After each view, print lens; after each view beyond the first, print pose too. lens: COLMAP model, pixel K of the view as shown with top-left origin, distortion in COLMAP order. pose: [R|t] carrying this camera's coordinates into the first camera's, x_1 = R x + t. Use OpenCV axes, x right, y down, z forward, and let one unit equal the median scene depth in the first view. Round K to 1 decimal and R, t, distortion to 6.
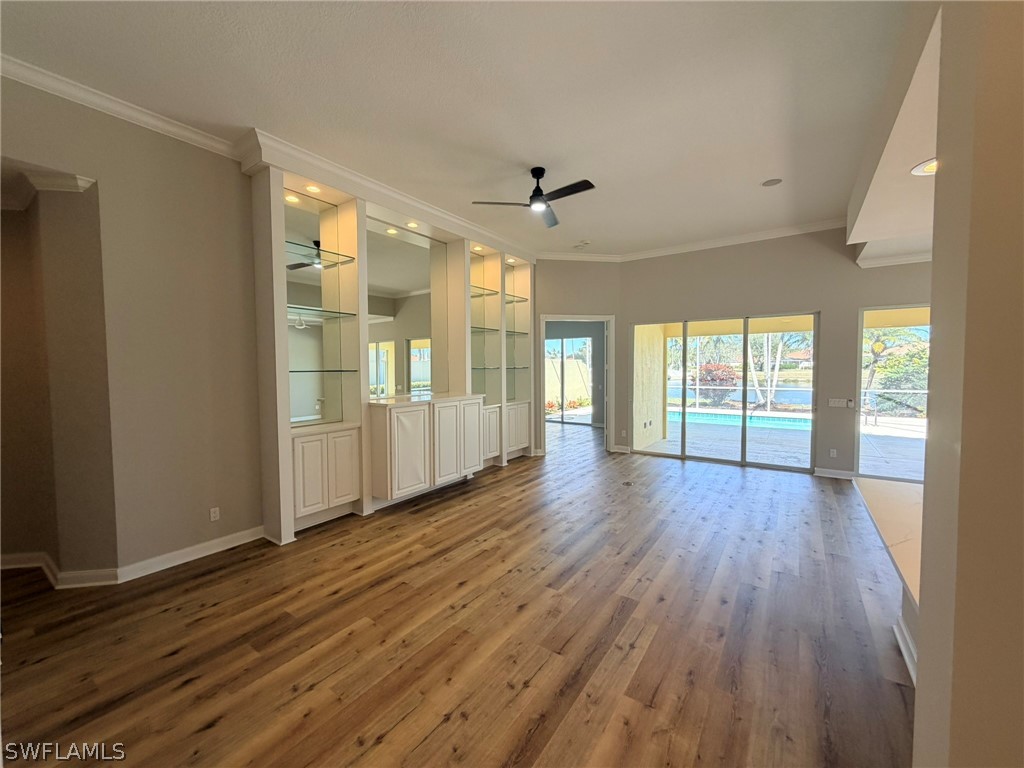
lens RADIAL K [[408.4, 0, 506.5], [0, 408.4, 382.4], [0, 0, 1]] dist [0.001088, -0.000129]
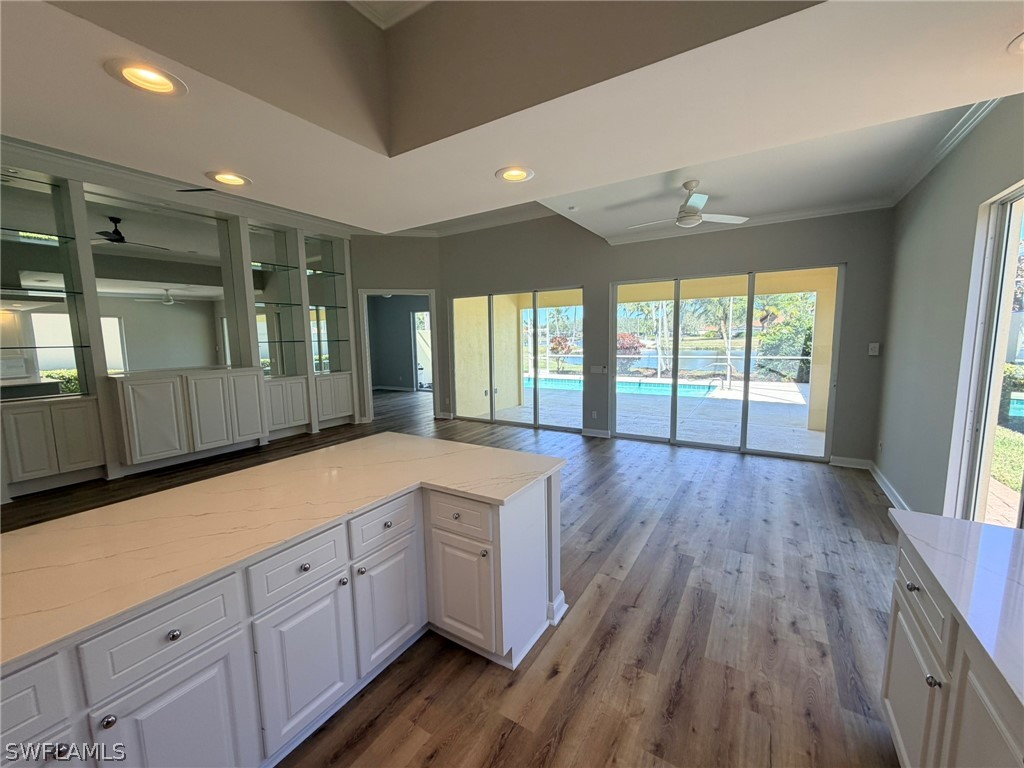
lens RADIAL K [[408.4, 0, 506.4], [0, 408.4, 384.6], [0, 0, 1]] dist [0.001088, -0.000129]
pose [[0.998754, -0.016536, 0.047090, 0.707933], [0.012829, 0.996874, 0.077959, 0.001387], [-0.048232, -0.077258, 0.995844, -0.126643]]
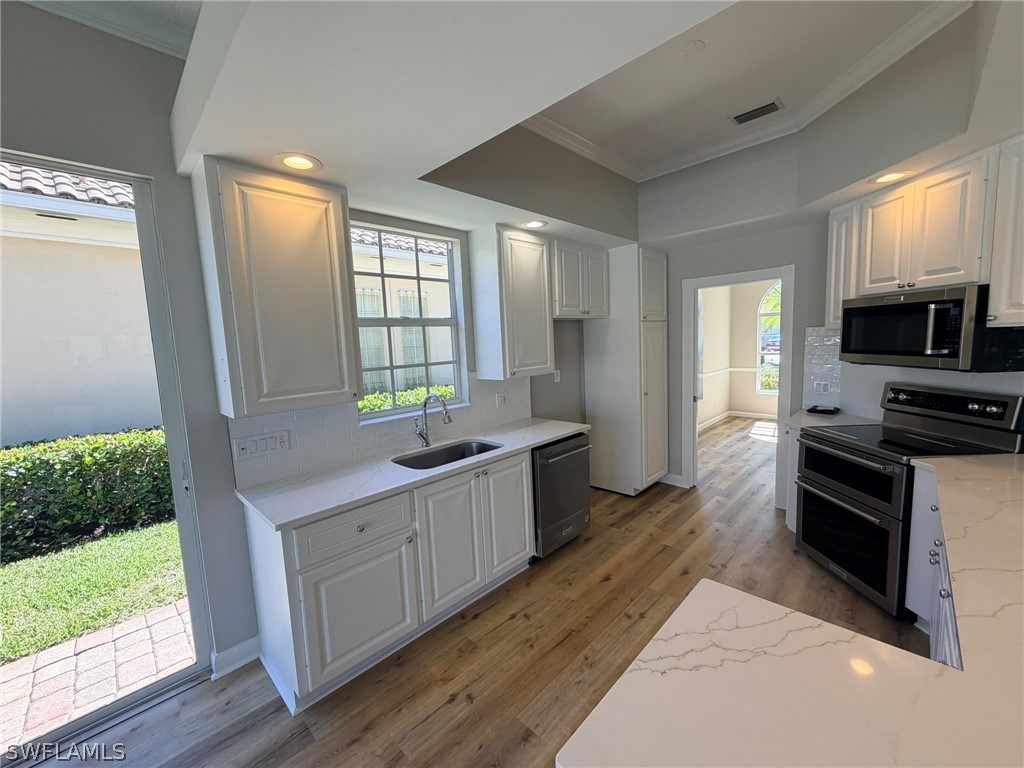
lens RADIAL K [[408.4, 0, 506.4], [0, 408.4, 385.0], [0, 0, 1]] dist [0.001088, -0.000129]
pose [[-0.984558, 0.033615, 0.171799, 0.801178], [0.059589, 0.987138, 0.148351, -0.023085], [-0.164603, 0.156297, -0.973898, 0.549963]]
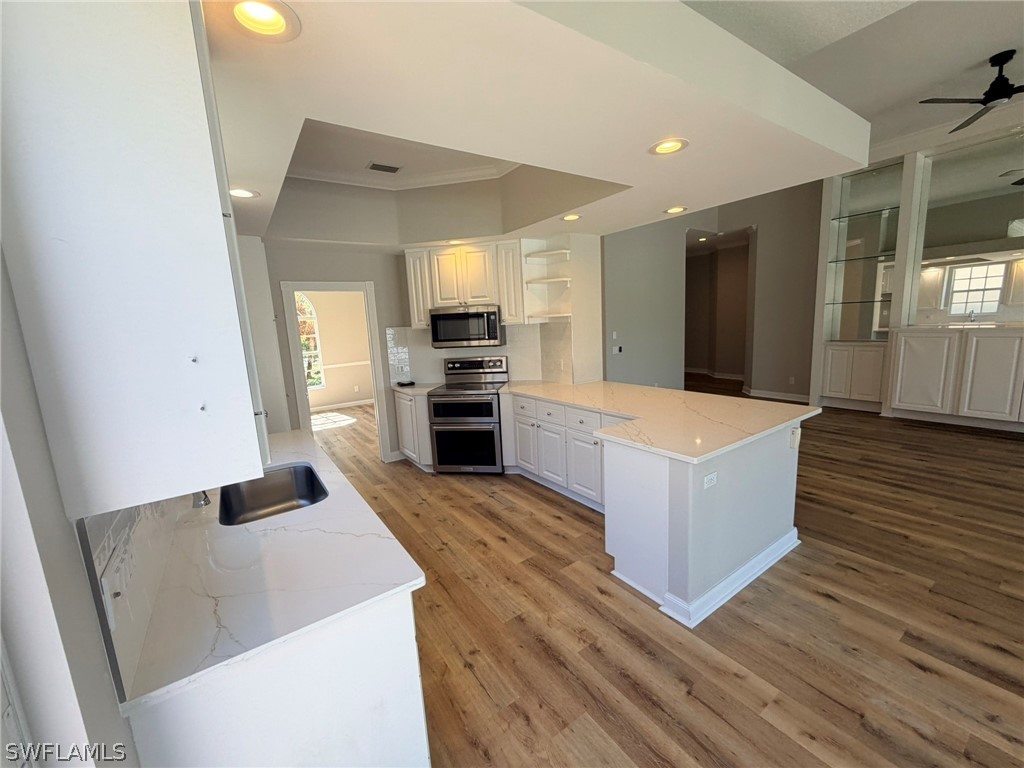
lens RADIAL K [[408.4, 0, 514.6], [0, 408.4, 383.3], [0, 0, 1]] dist [0.001088, -0.000129]
pose [[-0.344370, 0.171110, -0.923109, 1.295991], [0.017581, 0.984254, 0.175885, -0.021390], [0.938669, 0.044340, -0.341956, 0.376286]]
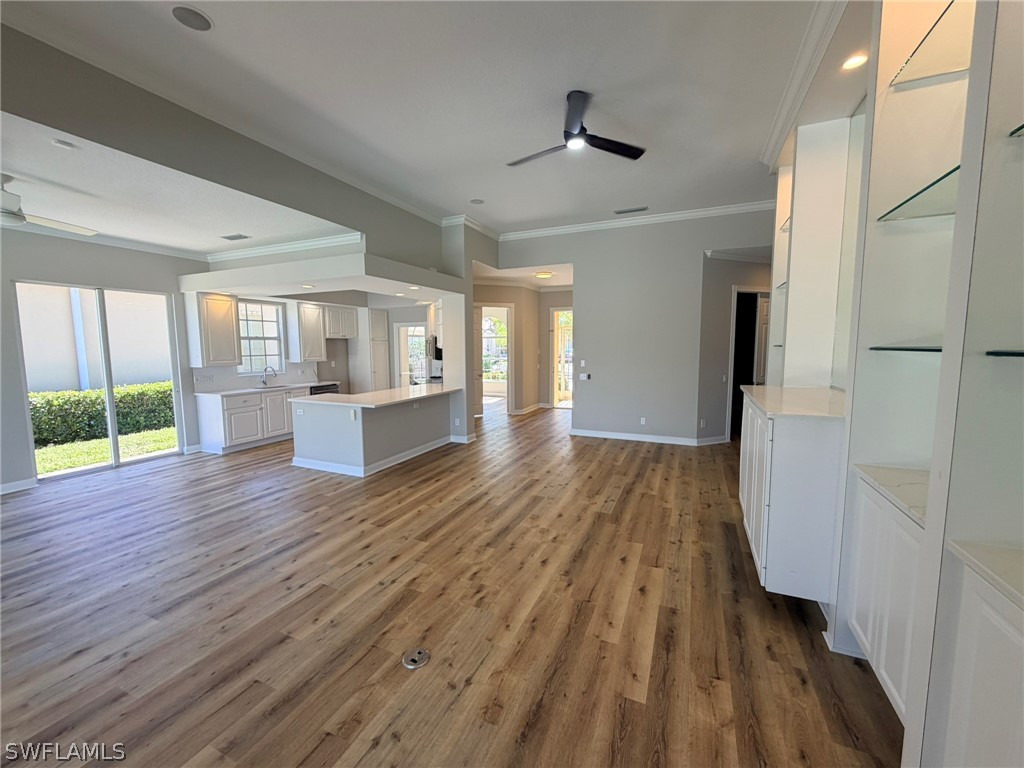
lens RADIAL K [[408.4, 0, 507.1], [0, 408.4, 384.9], [0, 0, 1]] dist [0.001088, -0.000129]
pose [[-0.982015, 0.032616, -0.185962, 0.369022], [0.006475, 0.990204, 0.139479, -0.073747], [0.188690, 0.135767, -0.972607, 1.800467]]
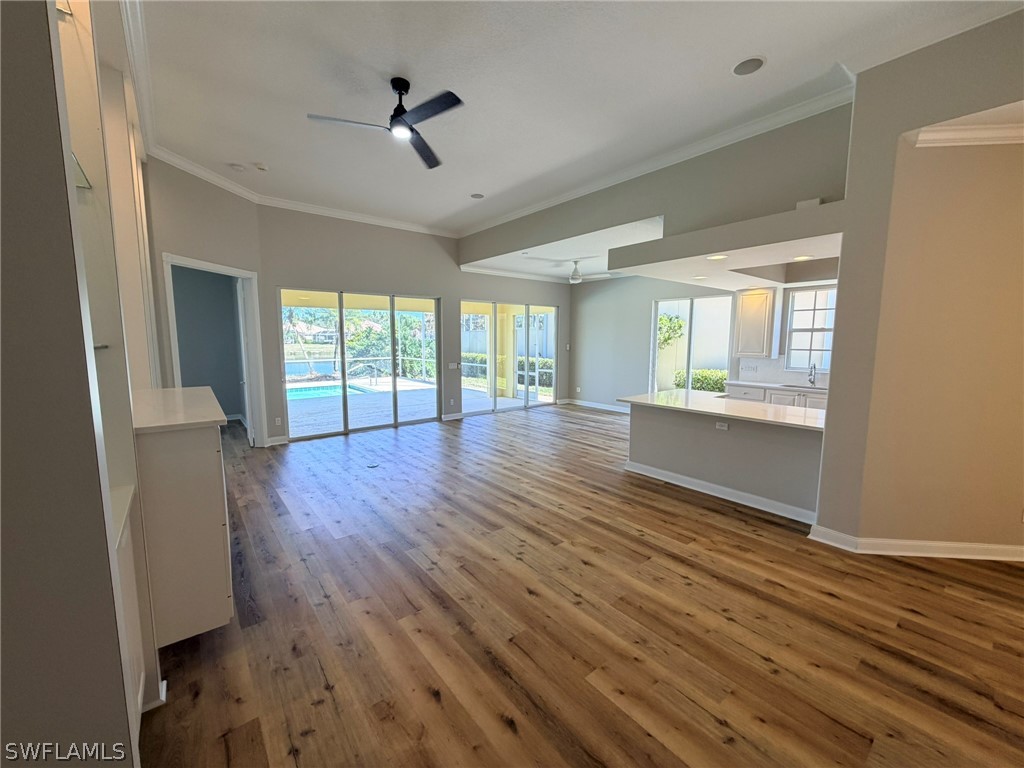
lens RADIAL K [[408.4, 0, 513.4], [0, 408.4, 383.0], [0, 0, 1]] dist [0.001088, -0.000129]
pose [[0.266660, -0.097403, 0.958856, -0.656497], [0.034298, 0.995209, 0.091557, -0.018128], [-0.963180, 0.008473, 0.268723, 0.585266]]
